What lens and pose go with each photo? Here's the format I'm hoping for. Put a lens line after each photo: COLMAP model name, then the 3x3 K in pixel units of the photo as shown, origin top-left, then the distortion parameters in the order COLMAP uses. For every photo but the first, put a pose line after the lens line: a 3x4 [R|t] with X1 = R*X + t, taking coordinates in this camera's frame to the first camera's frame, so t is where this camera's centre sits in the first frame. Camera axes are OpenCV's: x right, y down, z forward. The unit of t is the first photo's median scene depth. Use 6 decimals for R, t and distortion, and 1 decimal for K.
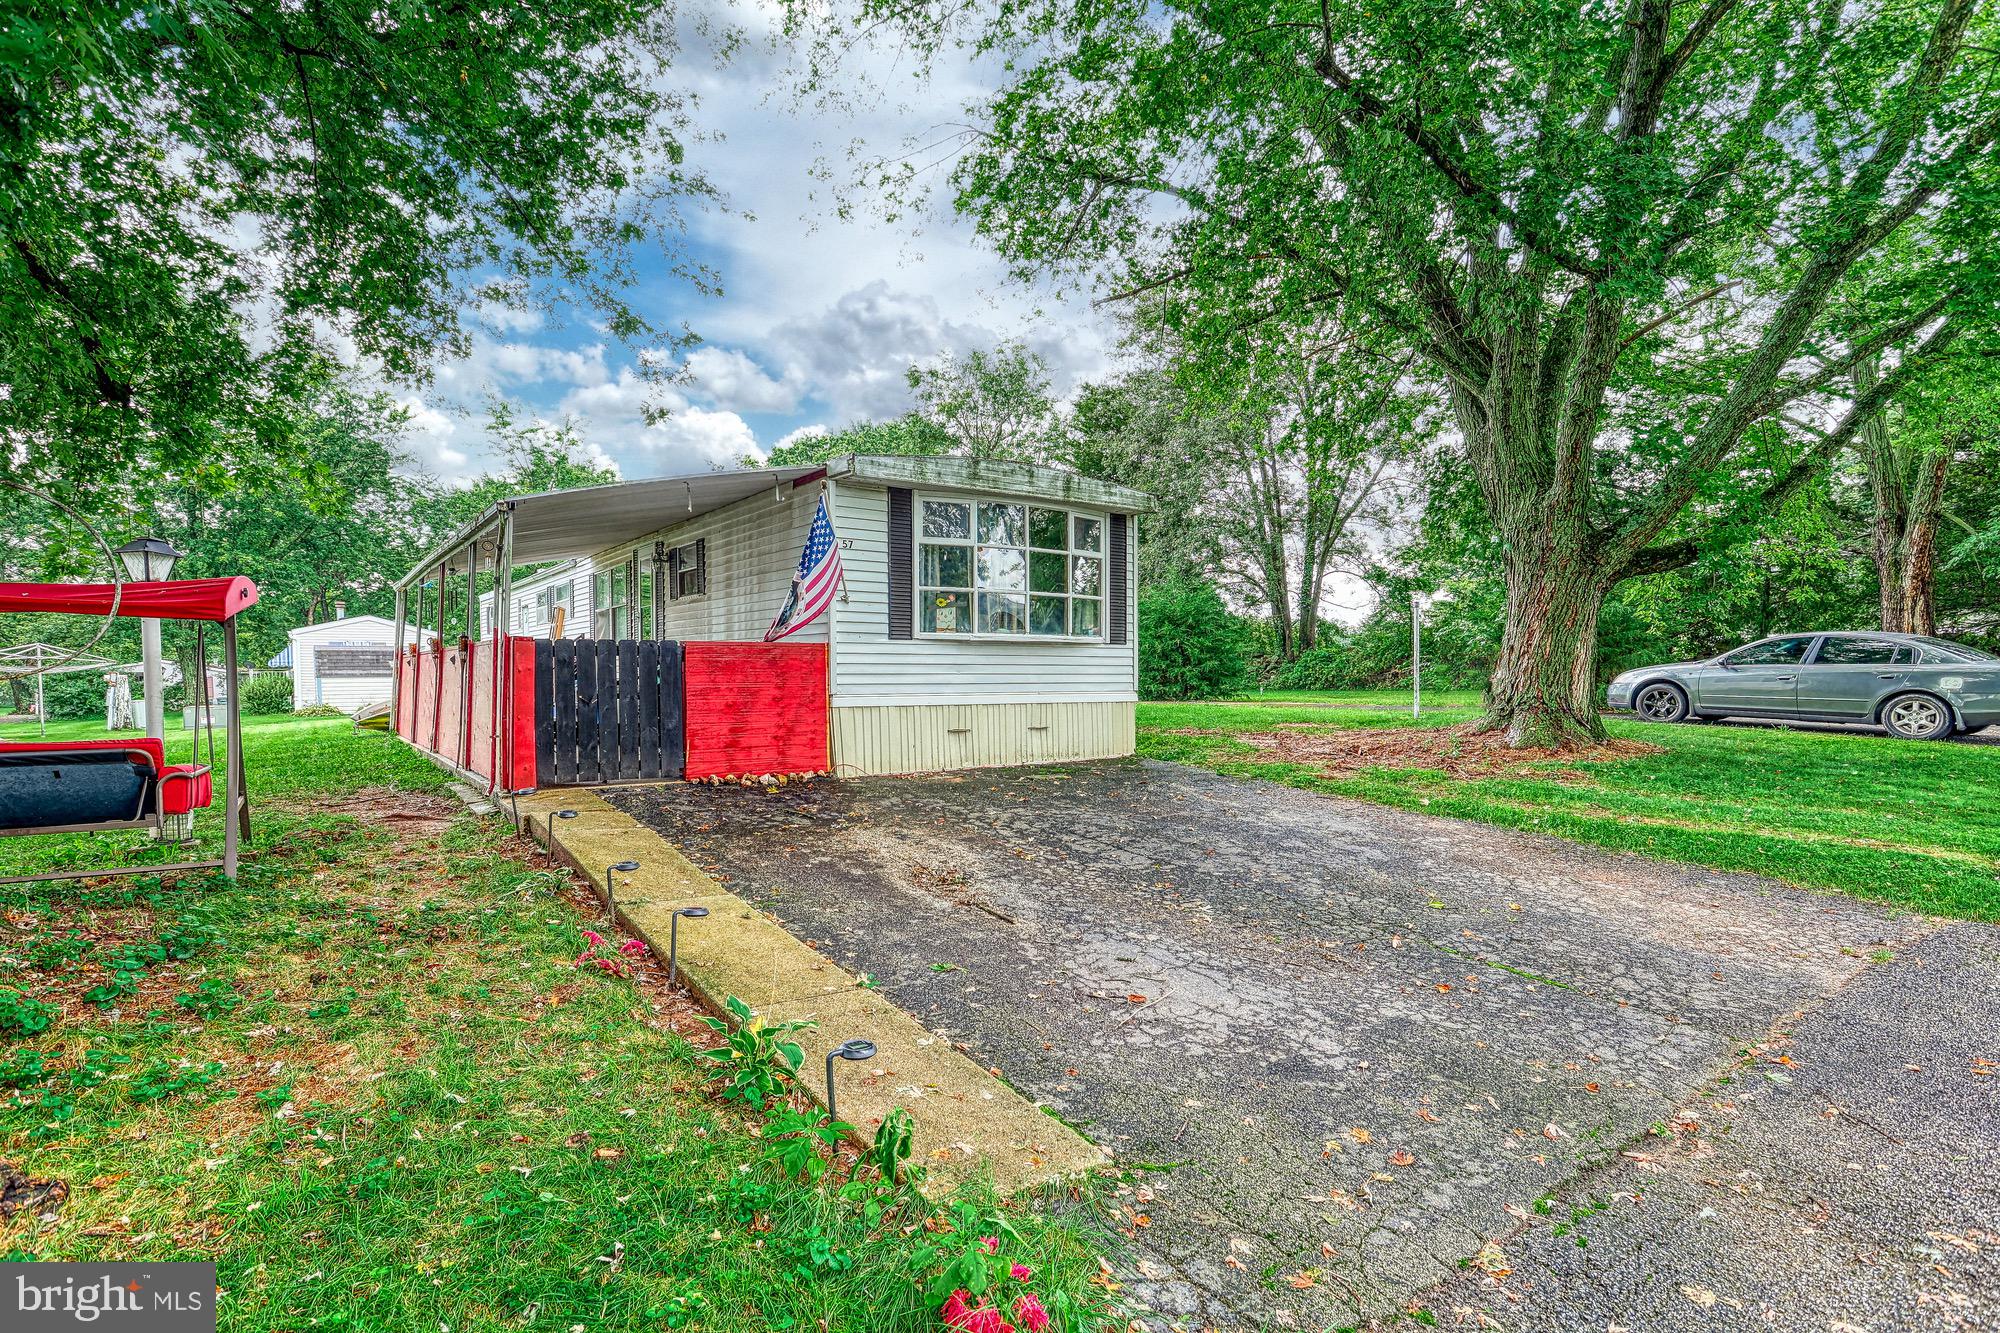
lens RADIAL K [[912.9, 0, 957.9], [0, 912.9, 669.3], [0, 0, 1]] dist [-0.002580, -0.000017]
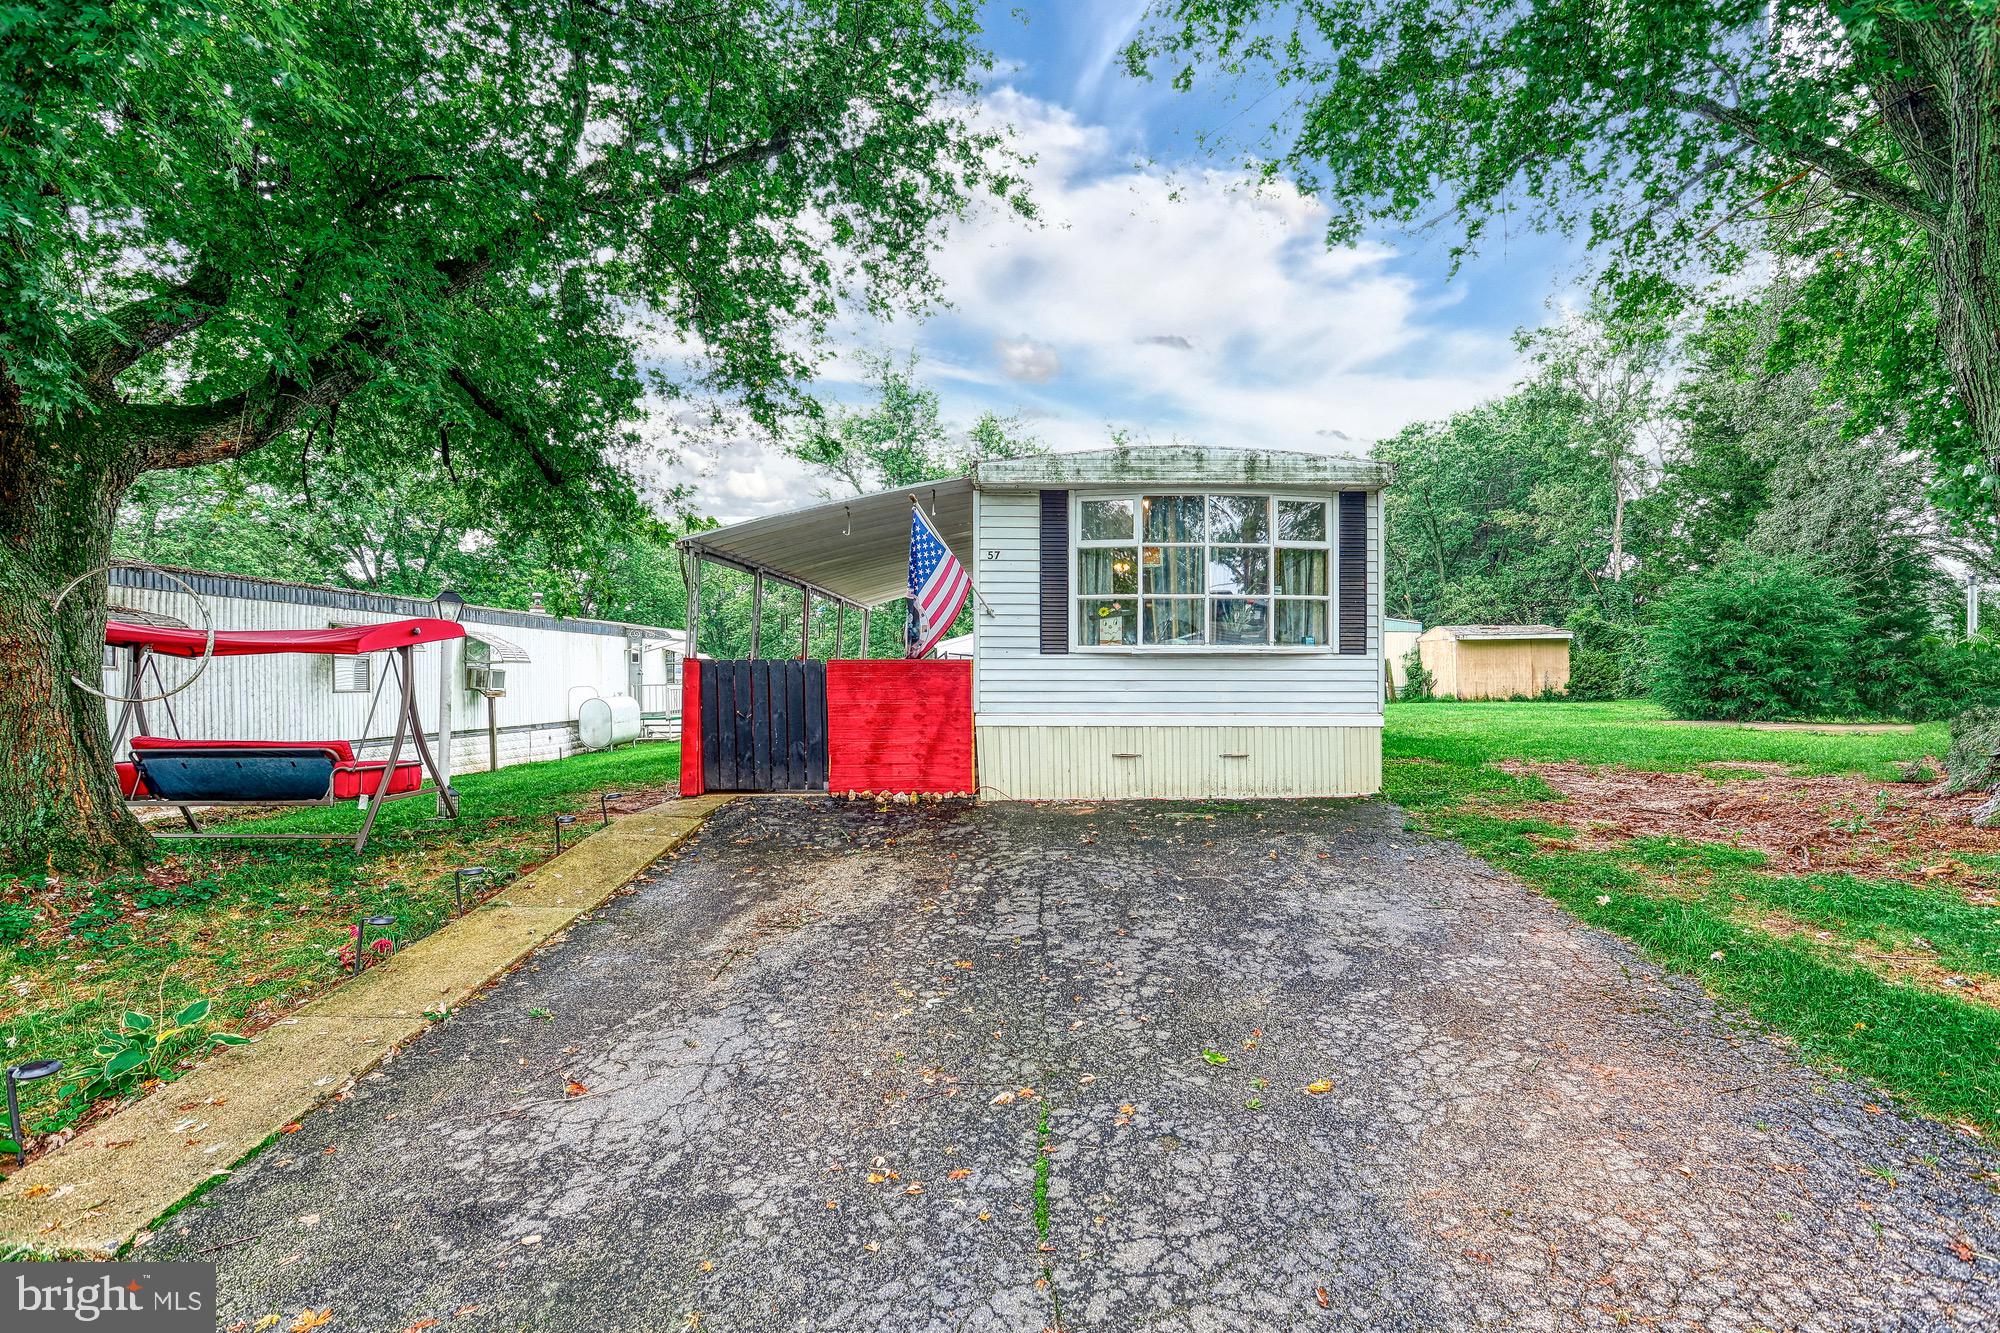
lens RADIAL K [[932.4, 0, 1036.9], [0, 932.4, 658.9], [0, 0, 1]] dist [-0.001317, 0.000188]
pose [[0.860173, -0.010633, -0.509892, 0.397878], [0.001866, 0.999842, -0.017702, -0.010926], [0.509999, 0.014276, 0.860056, 0.179597]]
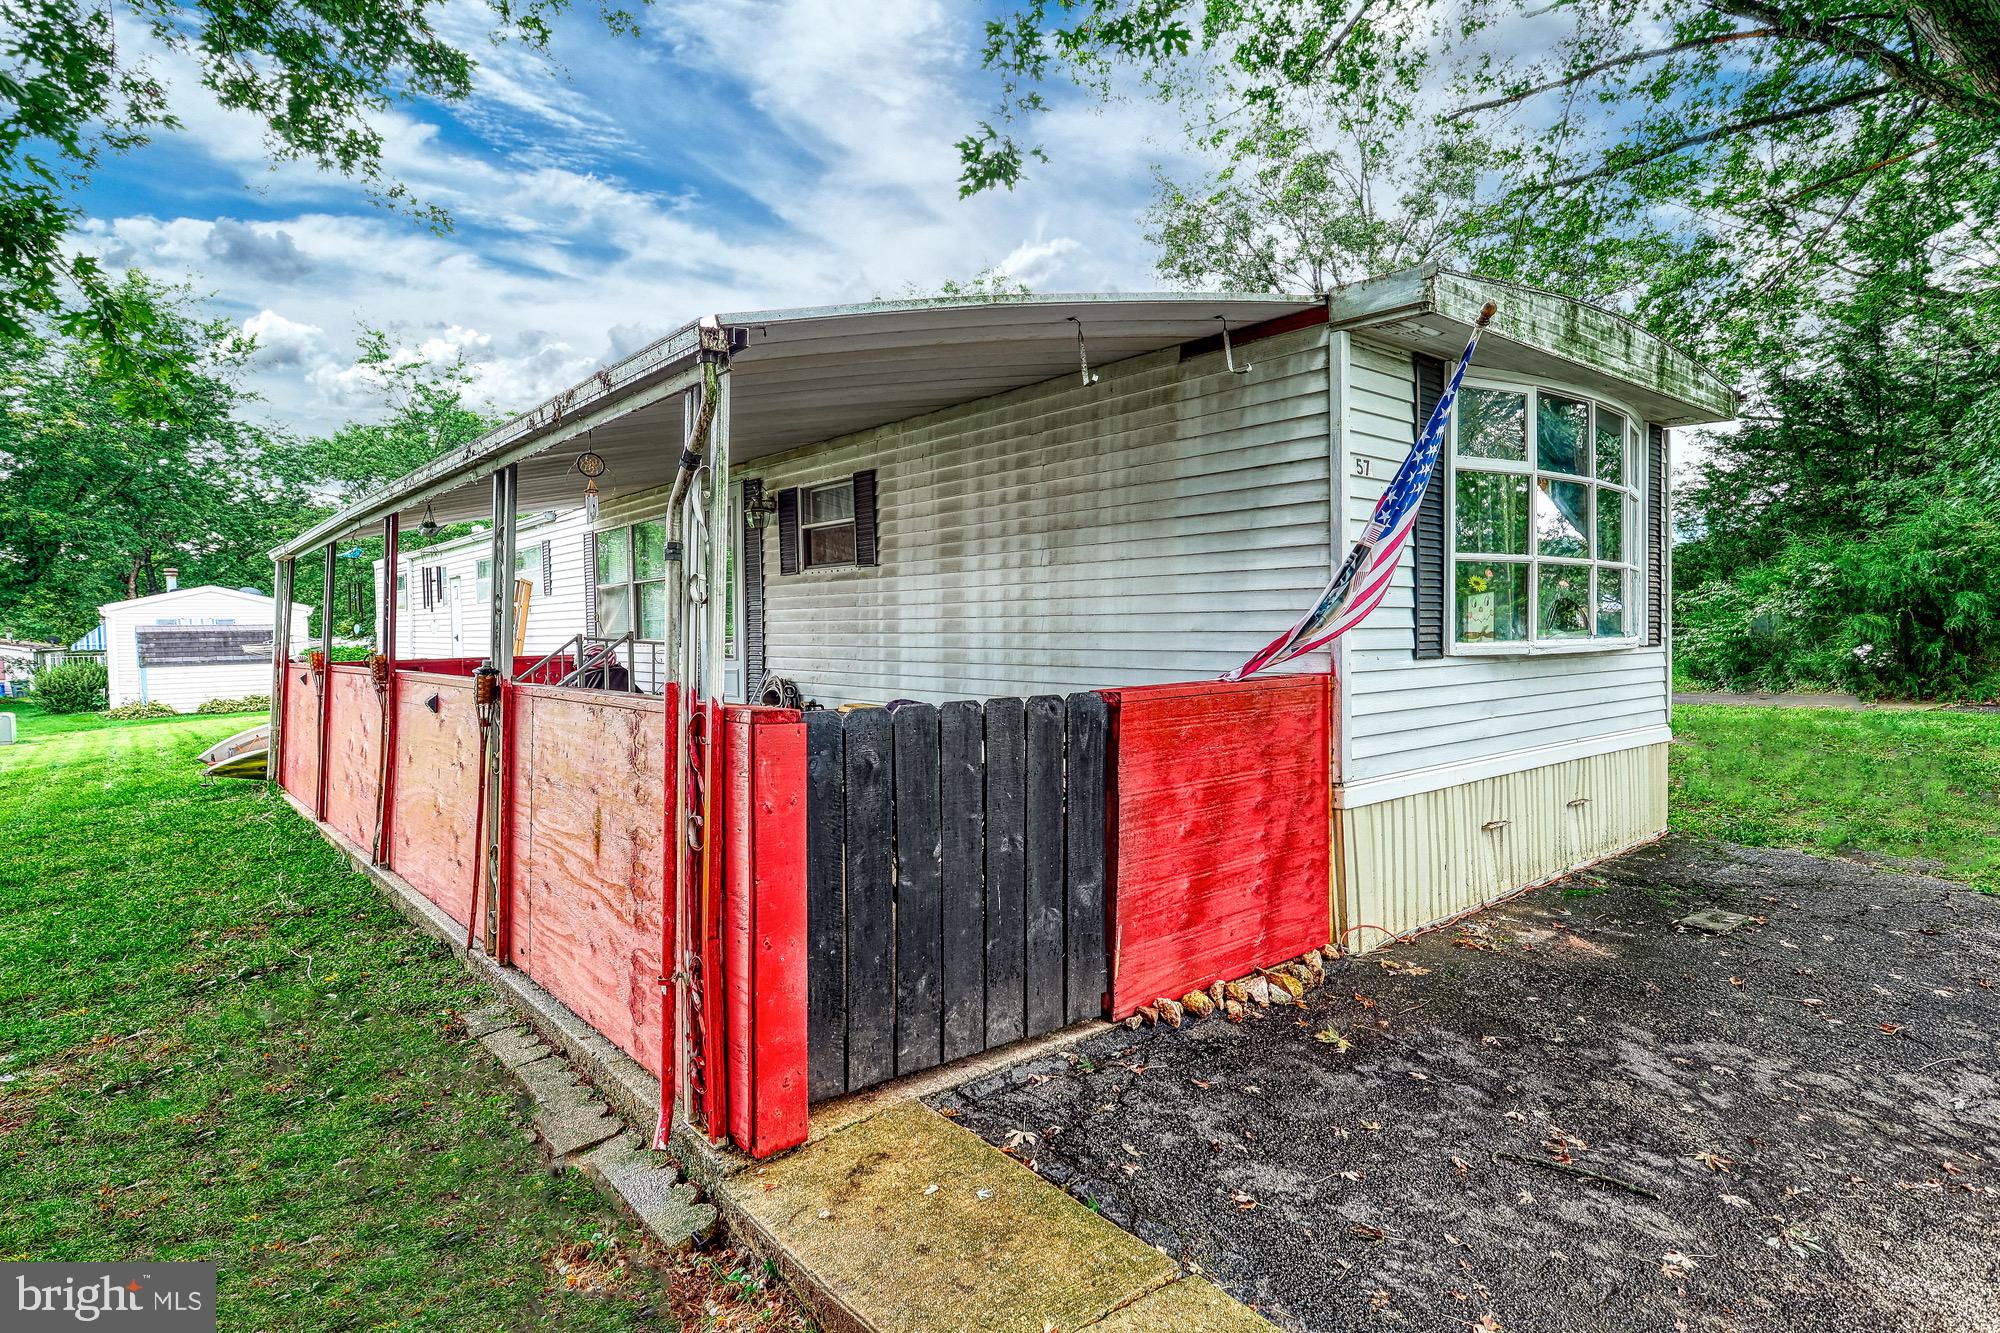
lens RADIAL K [[964.3, 0, 1030.7], [0, 964.3, 626.6], [0, 0, 1]] dist [-0.001157, -0.000252]
pose [[0.990955, -0.018964, 0.132845, -0.345517], [0.019462, 0.999808, -0.002450, -0.052604], [-0.132773, 0.005013, 0.991134, 0.497919]]
